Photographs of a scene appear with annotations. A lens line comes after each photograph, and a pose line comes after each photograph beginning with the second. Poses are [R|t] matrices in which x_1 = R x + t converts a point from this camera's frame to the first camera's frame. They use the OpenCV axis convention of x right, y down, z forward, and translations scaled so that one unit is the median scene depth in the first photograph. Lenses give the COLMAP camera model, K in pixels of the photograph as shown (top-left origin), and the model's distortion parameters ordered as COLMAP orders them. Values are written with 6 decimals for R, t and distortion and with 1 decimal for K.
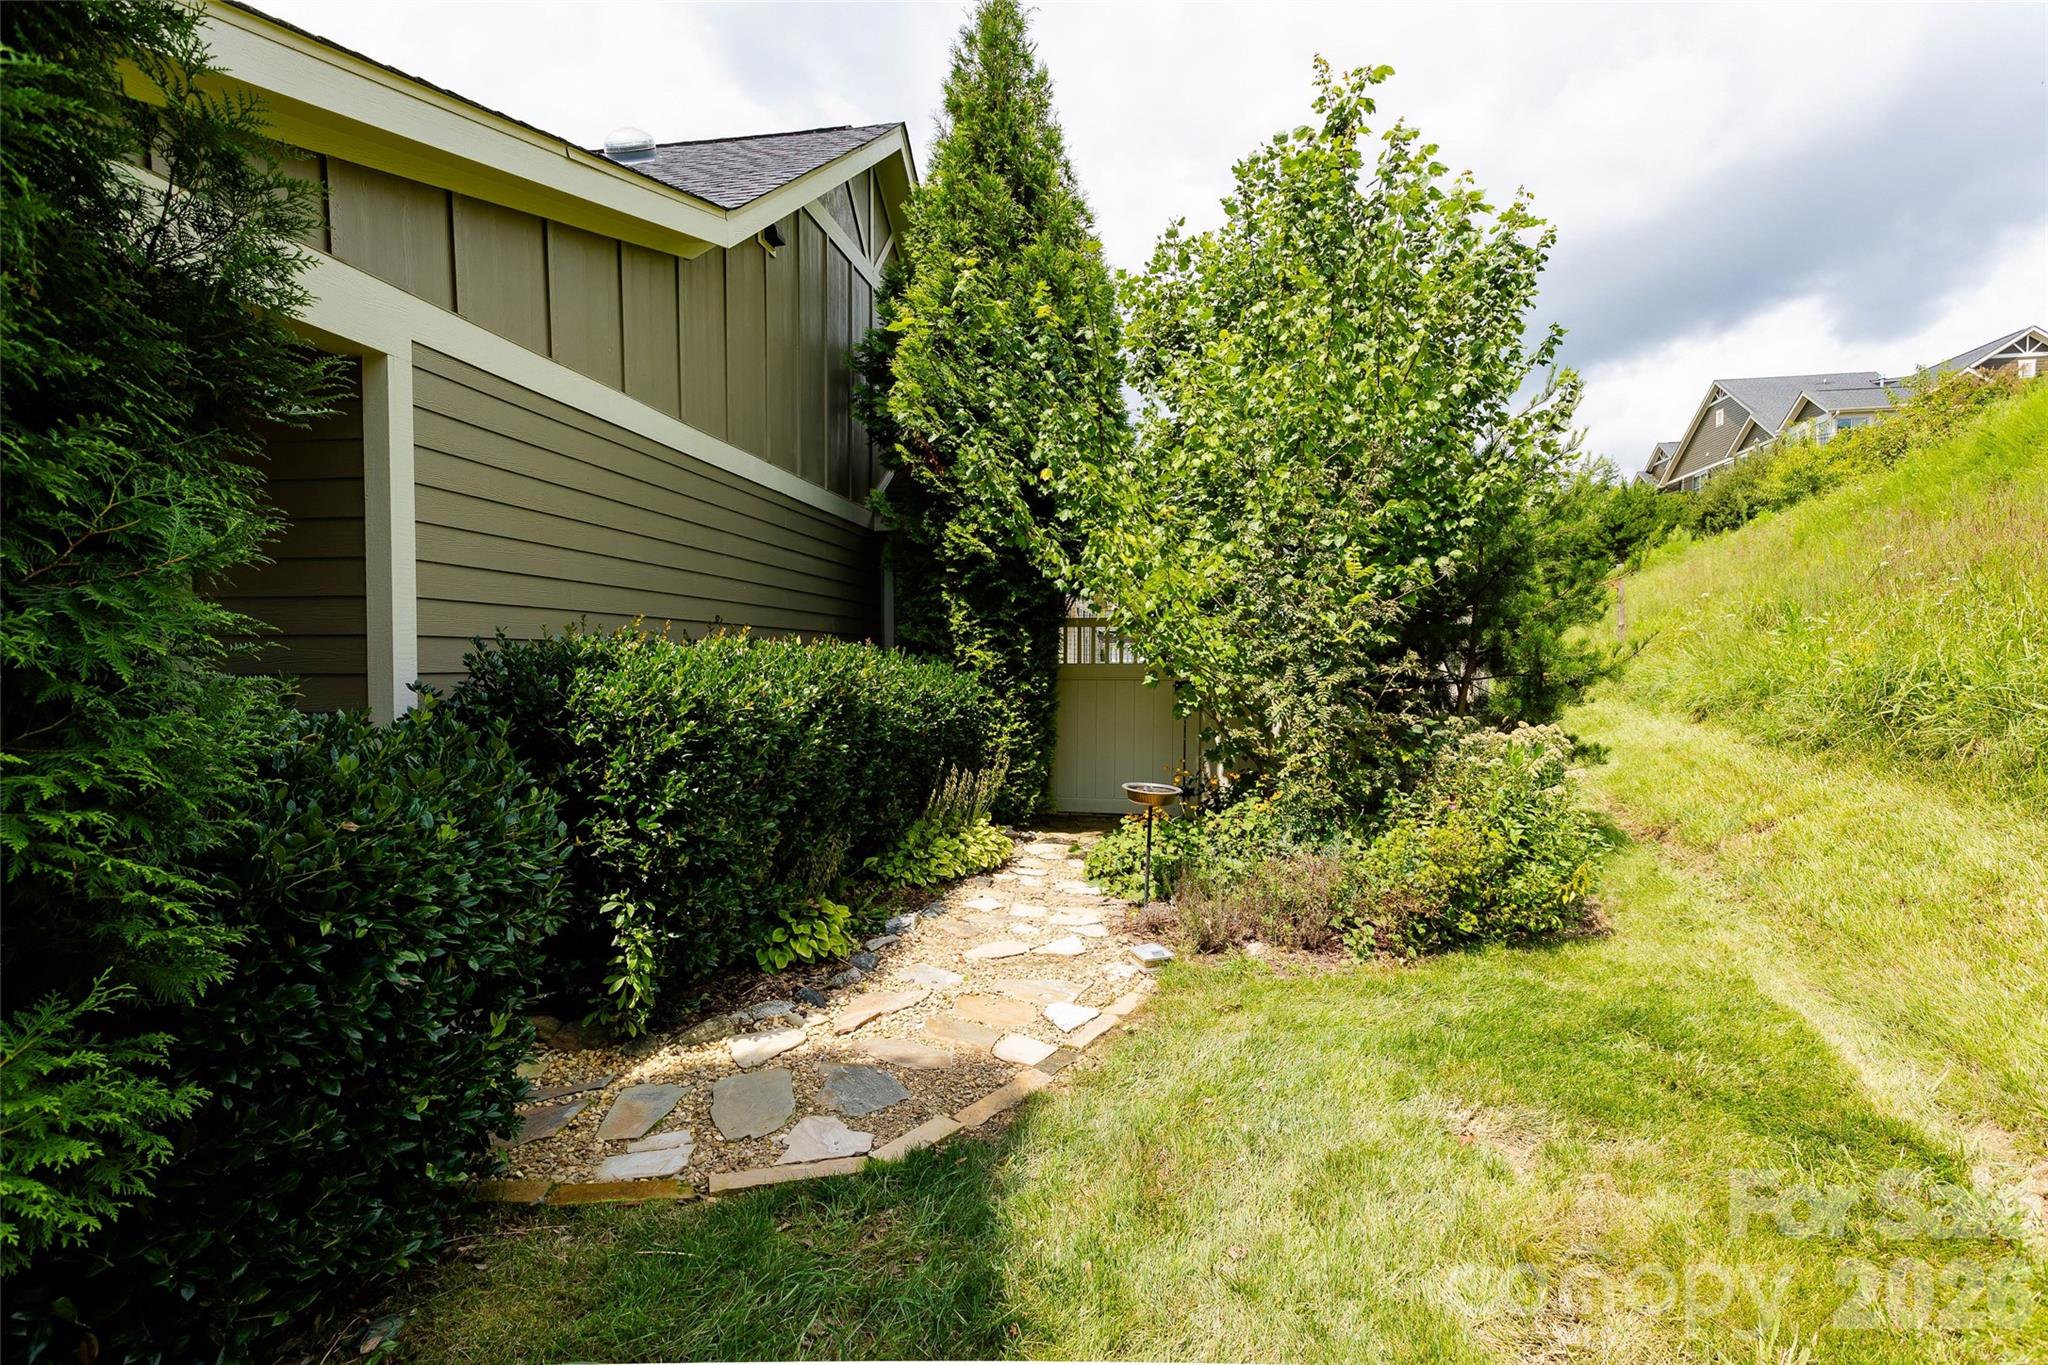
lens RADIAL K [[1002.9, 0, 1026.9], [0, 1002.9, 688.0], [0, 0, 1]] dist [0.007811, -0.000318]
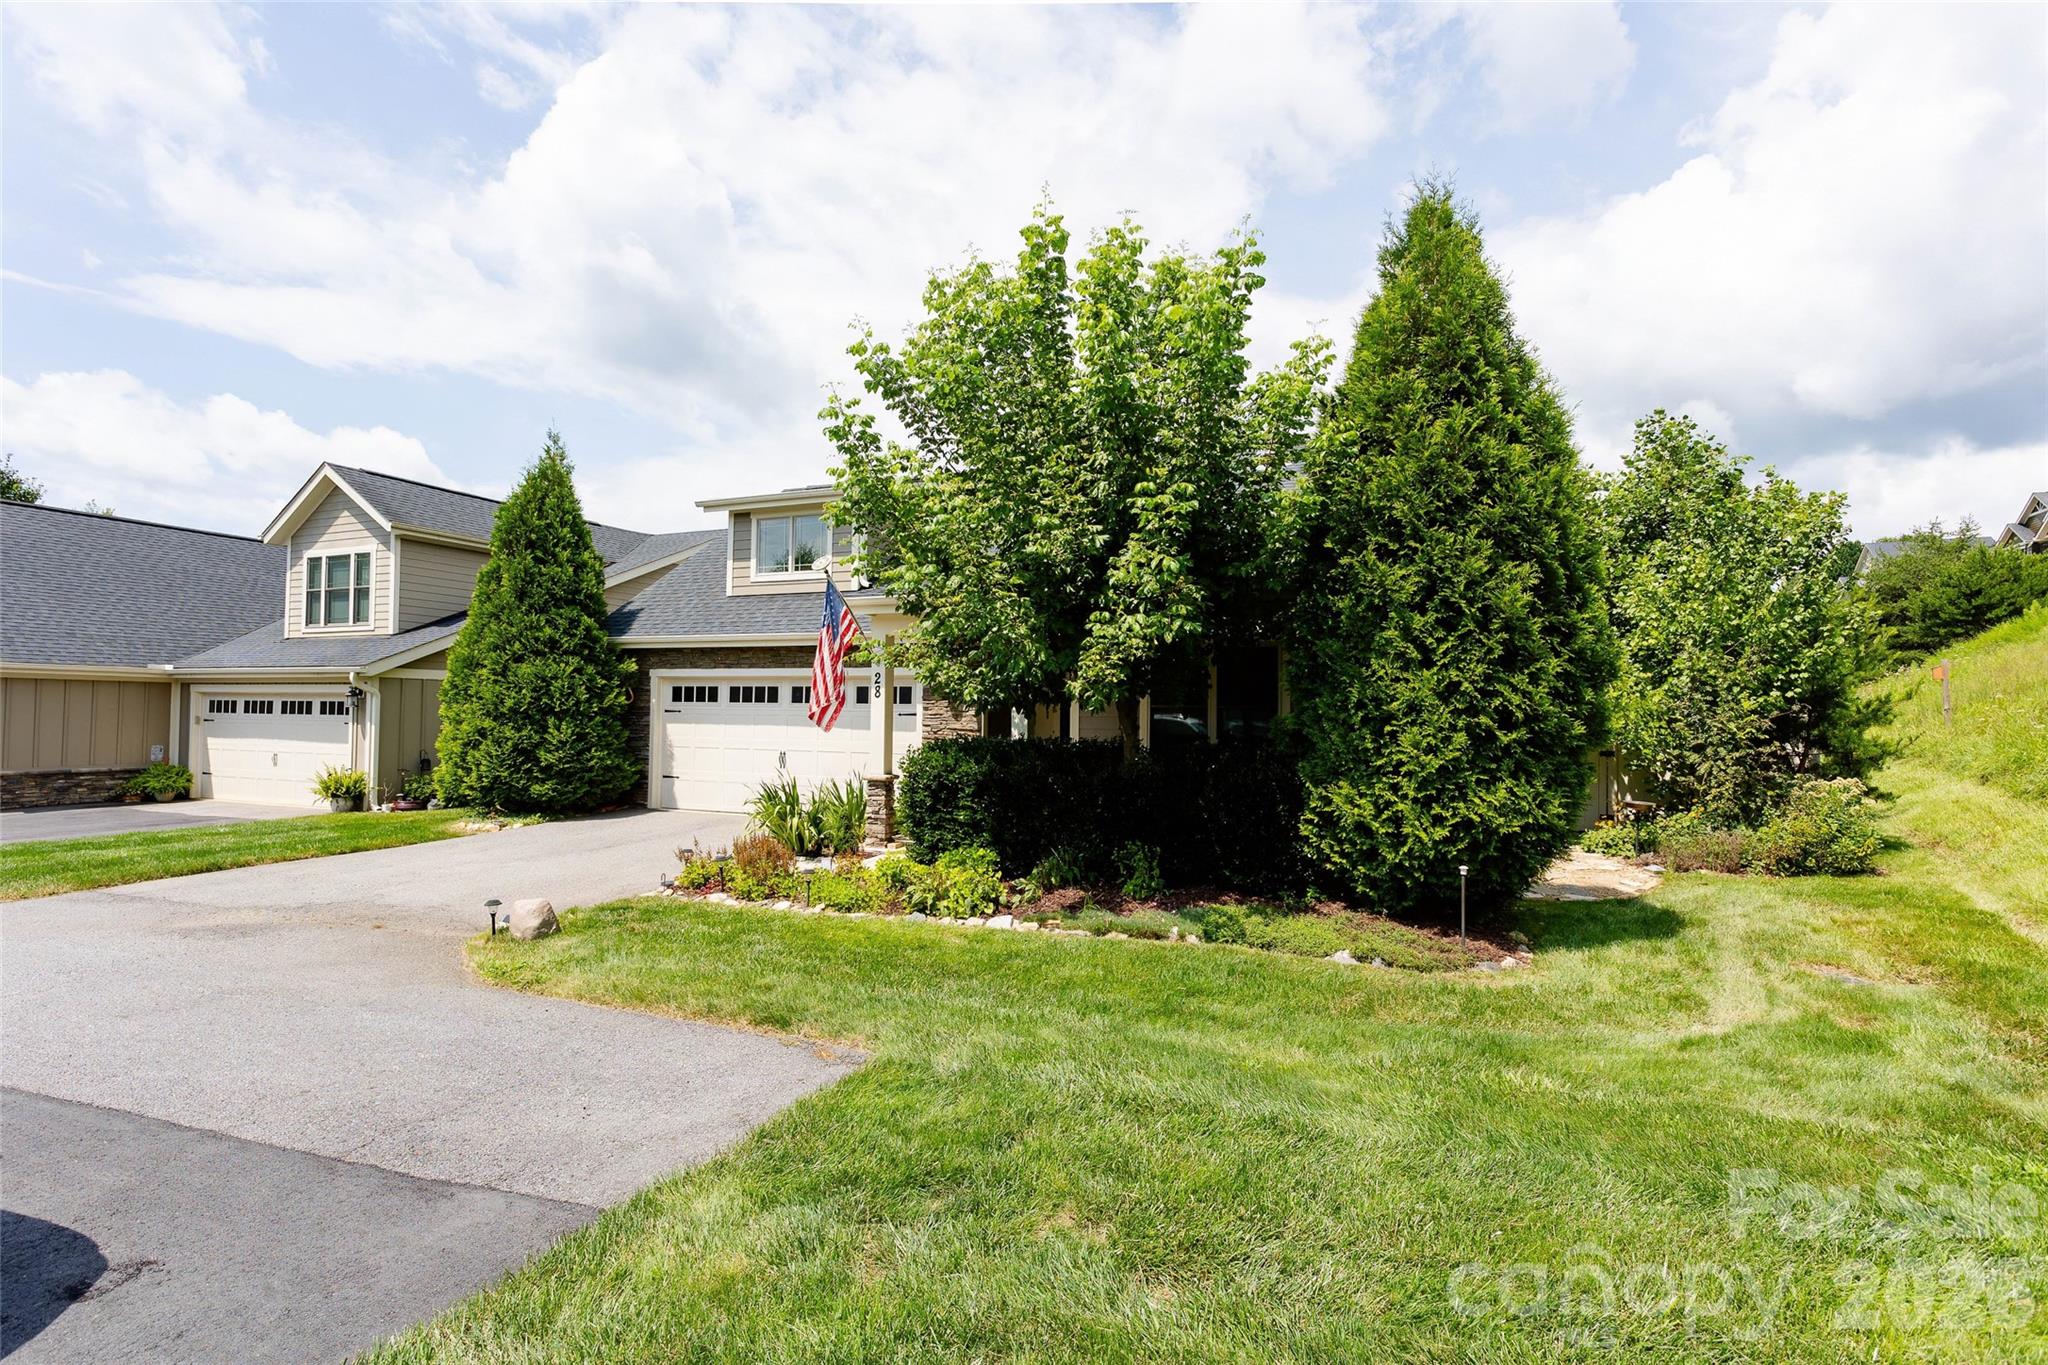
lens RADIAL K [[996.5, 0, 1017.1], [0, 996.5, 682.4], [0, 0, 1]] dist [0.005109, 0.000565]
pose [[0.969220, 0.004434, -0.246156, -0.630542], [-0.018746, 0.998264, -0.055828, -0.013682], [0.245481, 0.058724, 0.967621, -1.398413]]
